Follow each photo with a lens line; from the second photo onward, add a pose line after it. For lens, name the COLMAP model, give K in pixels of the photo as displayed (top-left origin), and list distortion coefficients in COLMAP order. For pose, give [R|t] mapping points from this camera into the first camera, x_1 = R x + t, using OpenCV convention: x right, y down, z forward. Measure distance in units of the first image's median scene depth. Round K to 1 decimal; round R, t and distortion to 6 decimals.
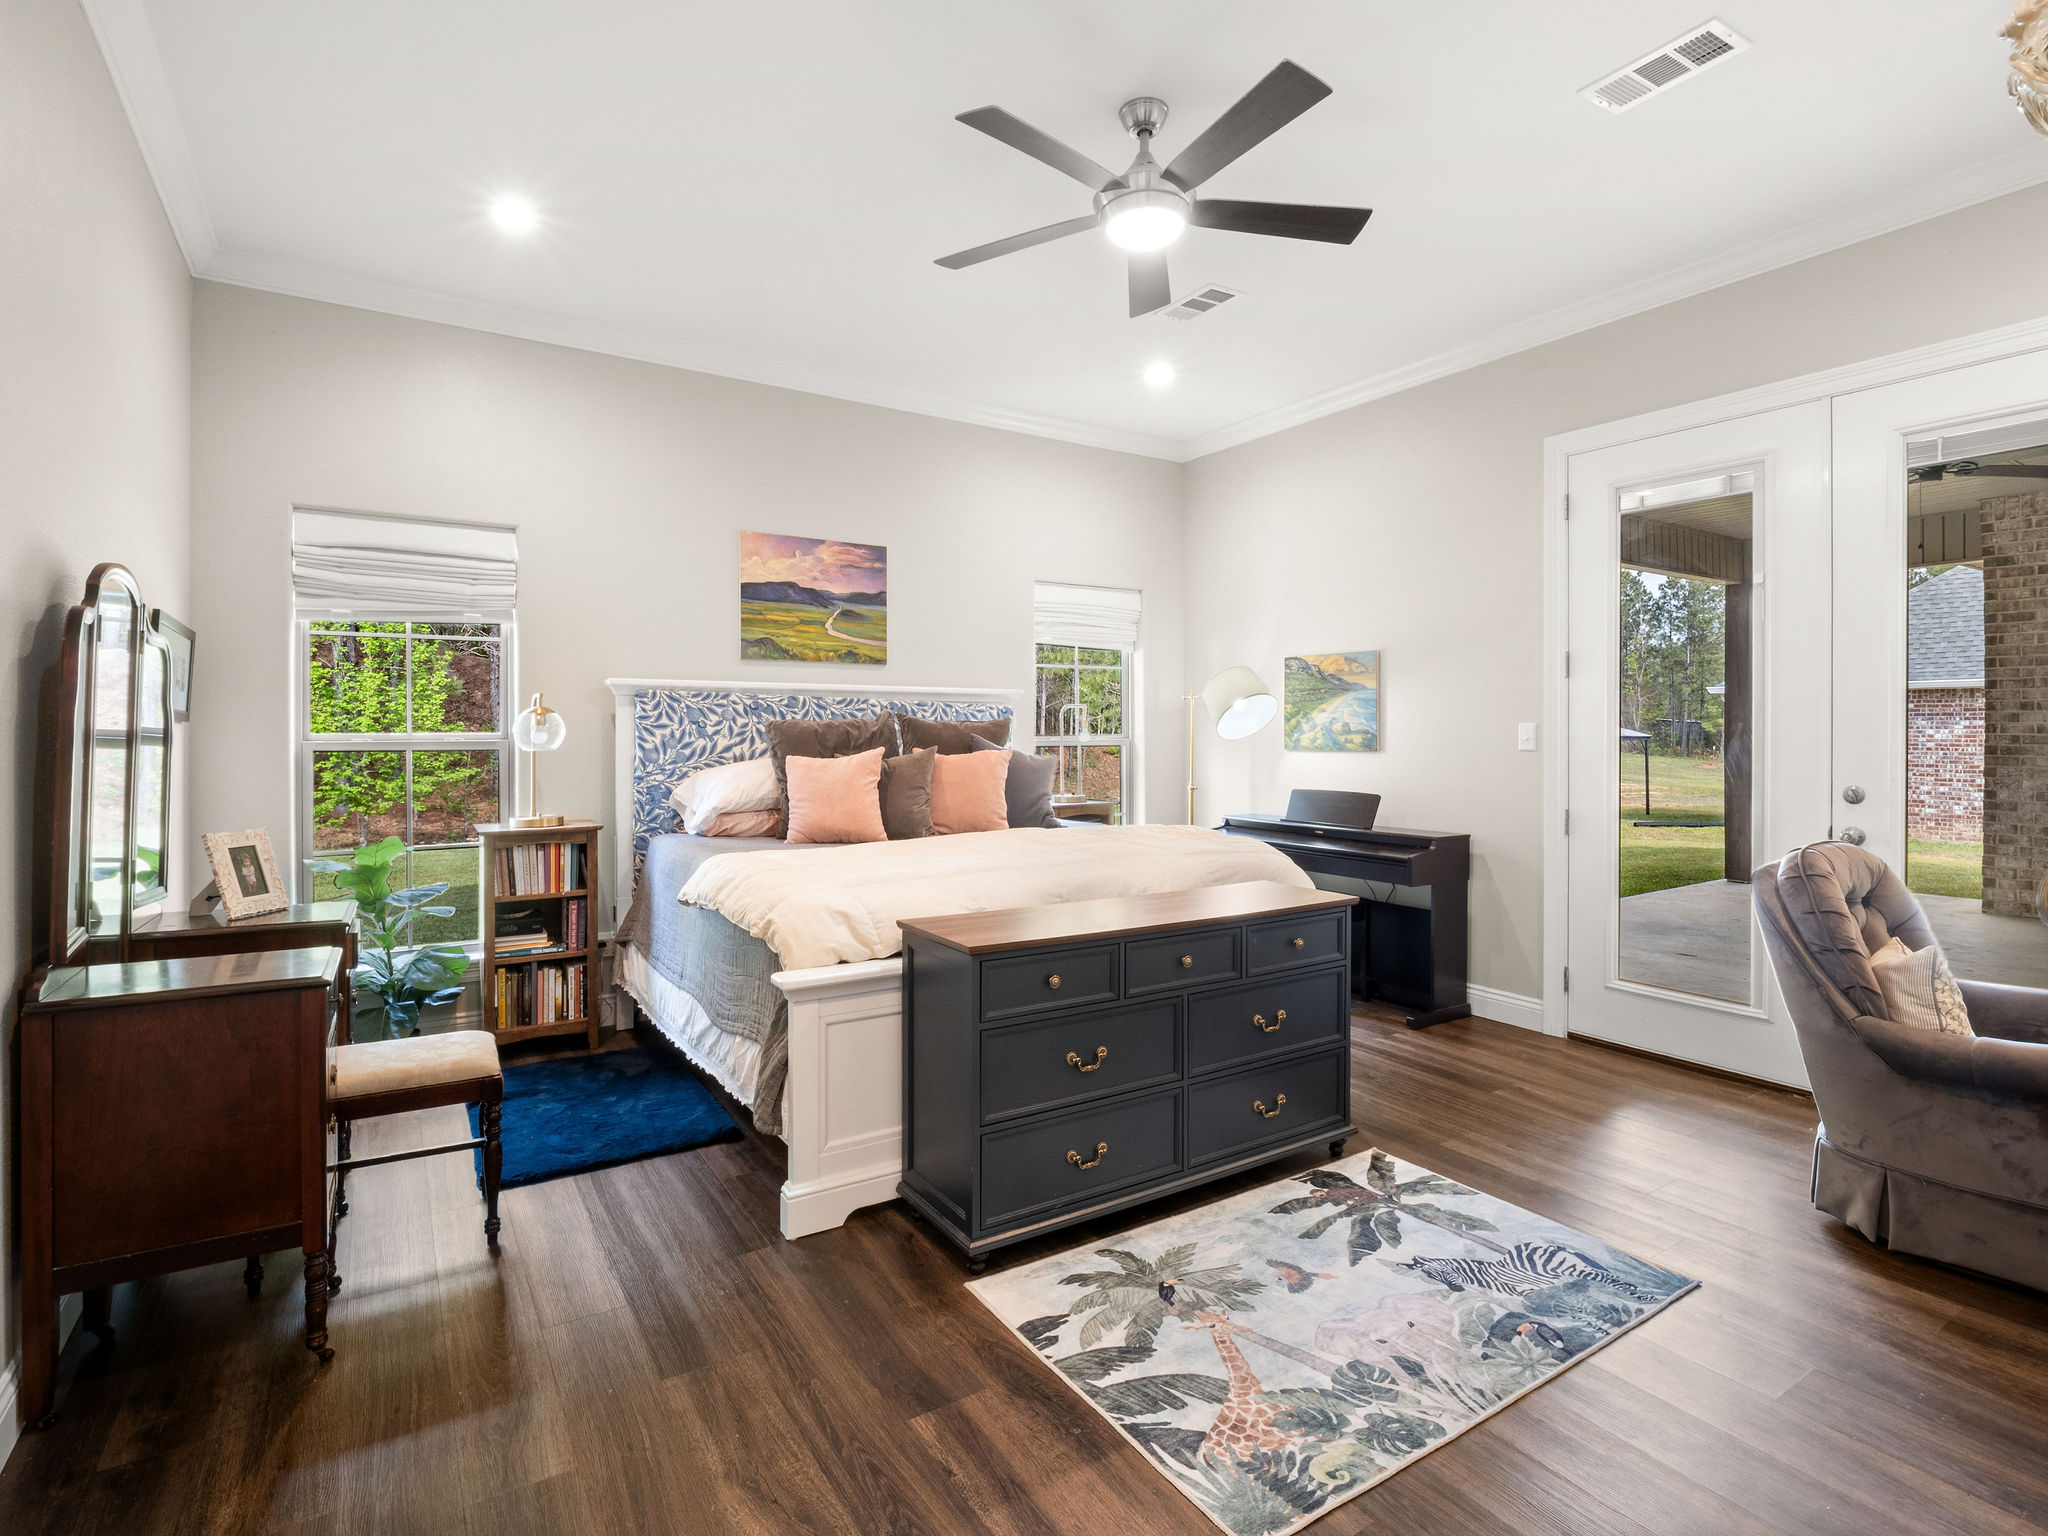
lens RADIAL K [[1020.5, 0, 1015.8], [0, 1020.5, 757.8], [0, 0, 1]] dist [-0.013890, -0.000887]
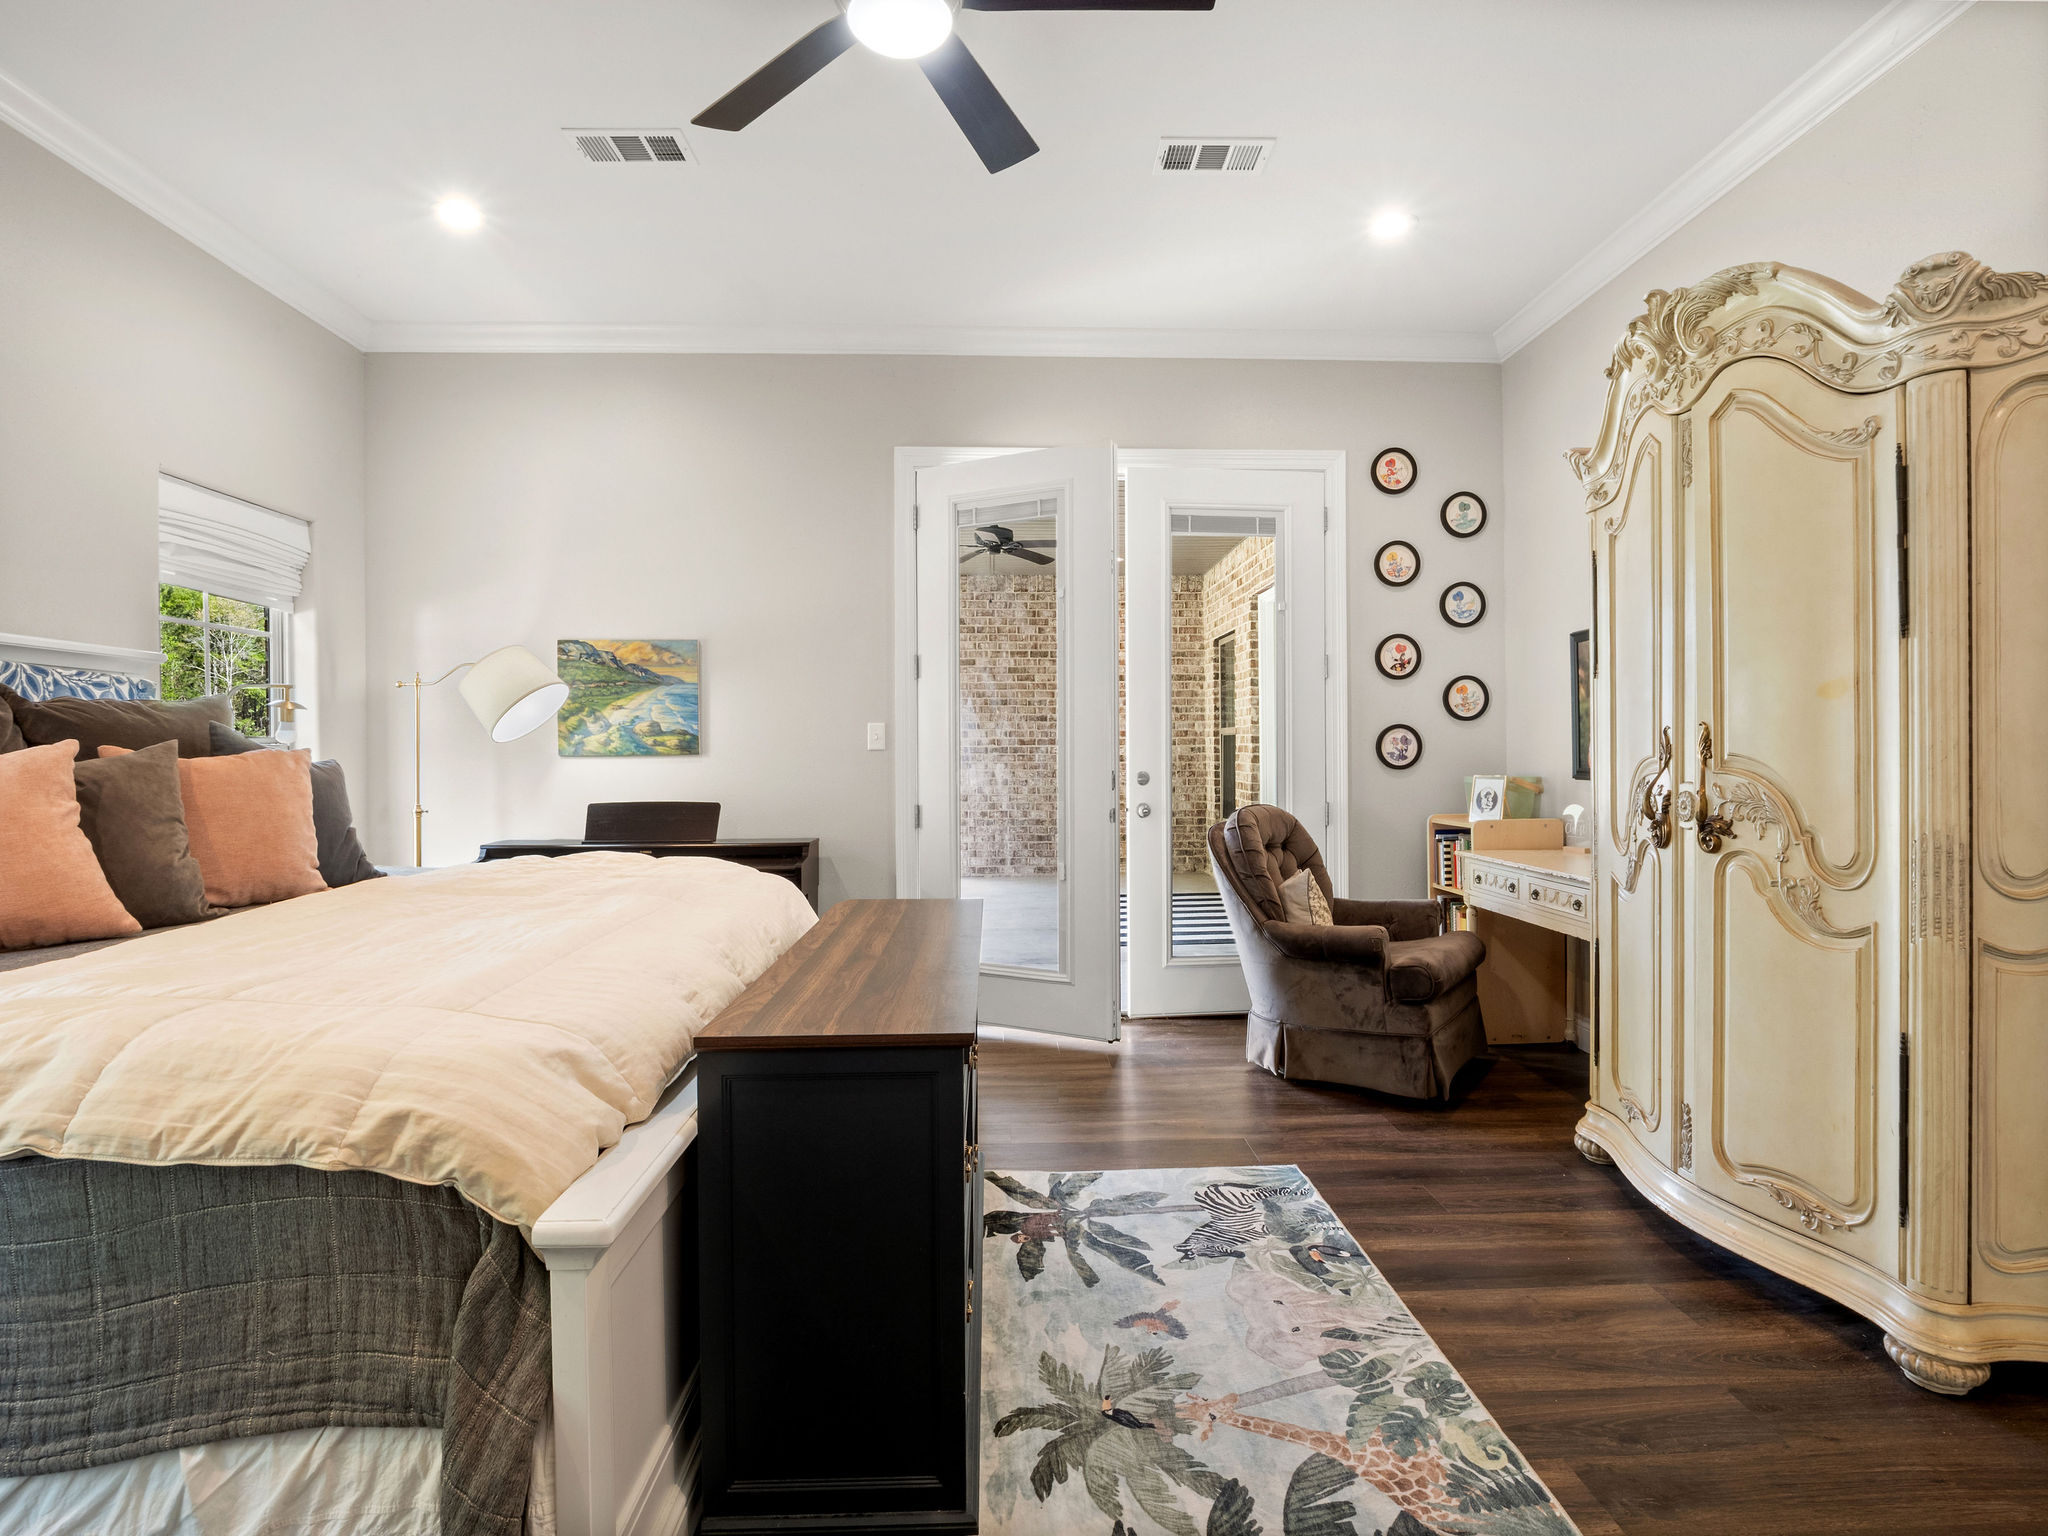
lens RADIAL K [[1020.5, 0, 1024.8], [0, 1020.5, 758.9], [0, 0, 1]] dist [-0.013890, -0.000887]
pose [[0.492717, -0.006697, 0.870164, -0.471664], [0.031239, 0.999462, -0.009996, 0.025899], [-0.869629, 0.032109, 0.492661, 0.569095]]
